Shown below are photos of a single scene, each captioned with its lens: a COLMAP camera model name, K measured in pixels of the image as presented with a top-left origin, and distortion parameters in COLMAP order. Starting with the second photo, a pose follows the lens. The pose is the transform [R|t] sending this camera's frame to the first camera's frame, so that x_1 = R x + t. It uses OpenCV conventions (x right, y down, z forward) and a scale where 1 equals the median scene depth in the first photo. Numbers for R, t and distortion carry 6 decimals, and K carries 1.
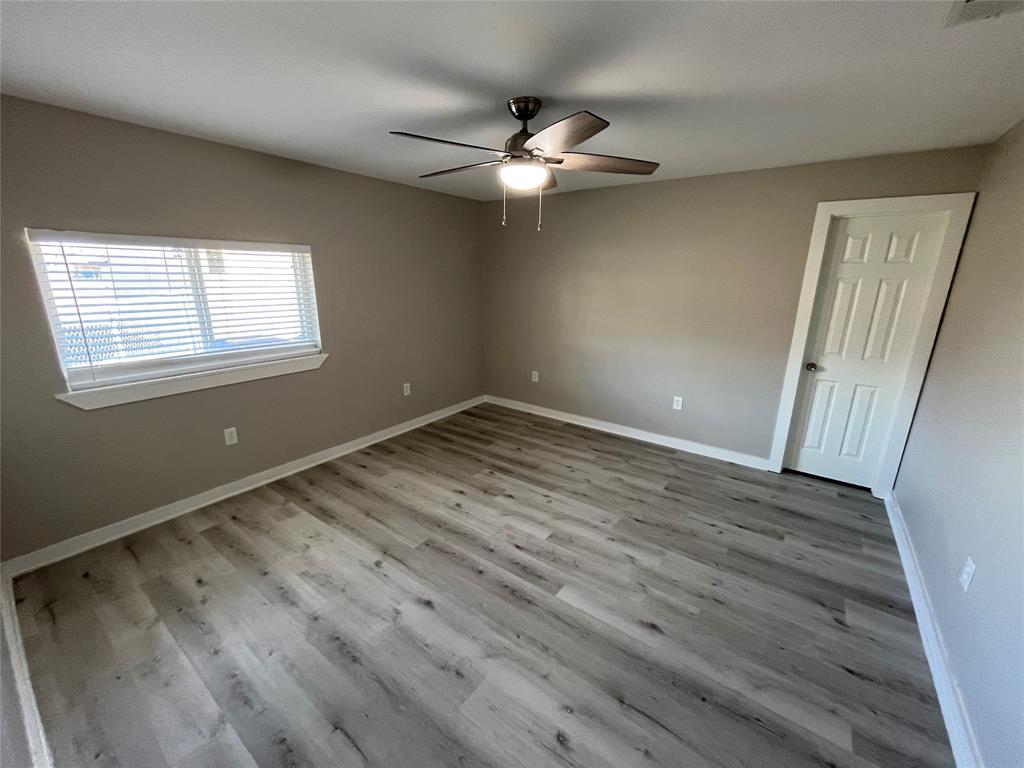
lens RADIAL K [[414.2, 0, 512.0], [0, 414.2, 384.0], [0, 0, 1]] dist [-0.002683, -0.000202]
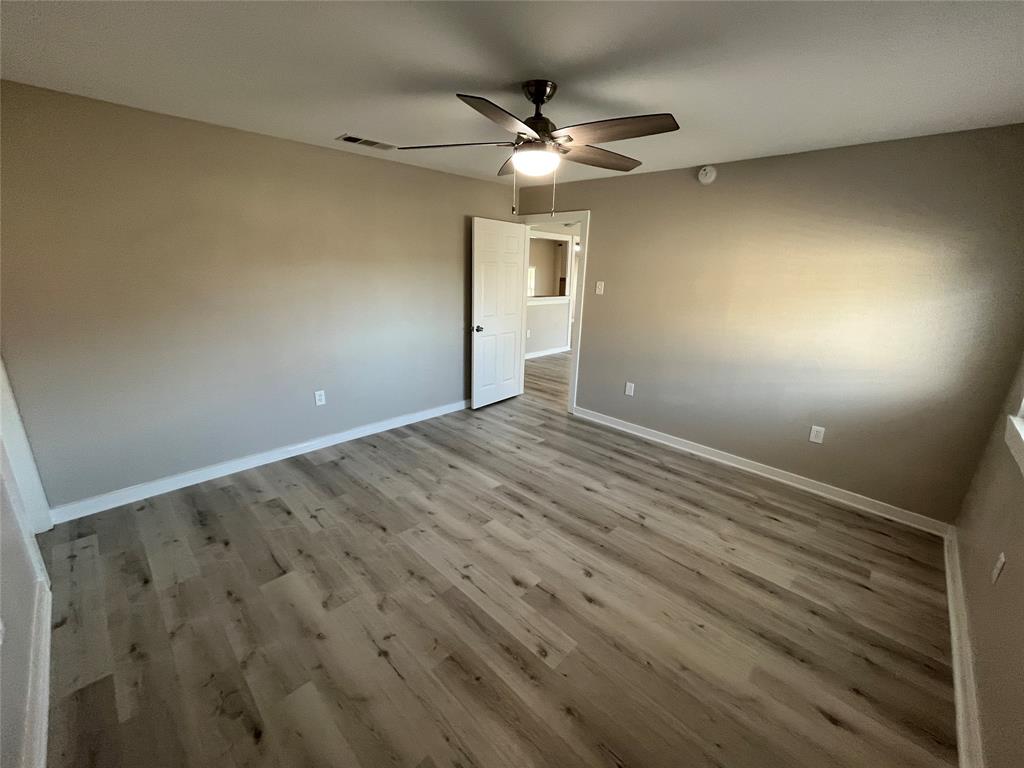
lens RADIAL K [[414.2, 0, 512.0], [0, 414.2, 384.0], [0, 0, 1]] dist [-0.002683, -0.000202]
pose [[-0.989753, -0.083450, 0.115868, -0.055157], [-0.011658, 0.855968, 0.516898, -0.431609], [-0.142315, 0.510250, -0.848169, 1.624087]]
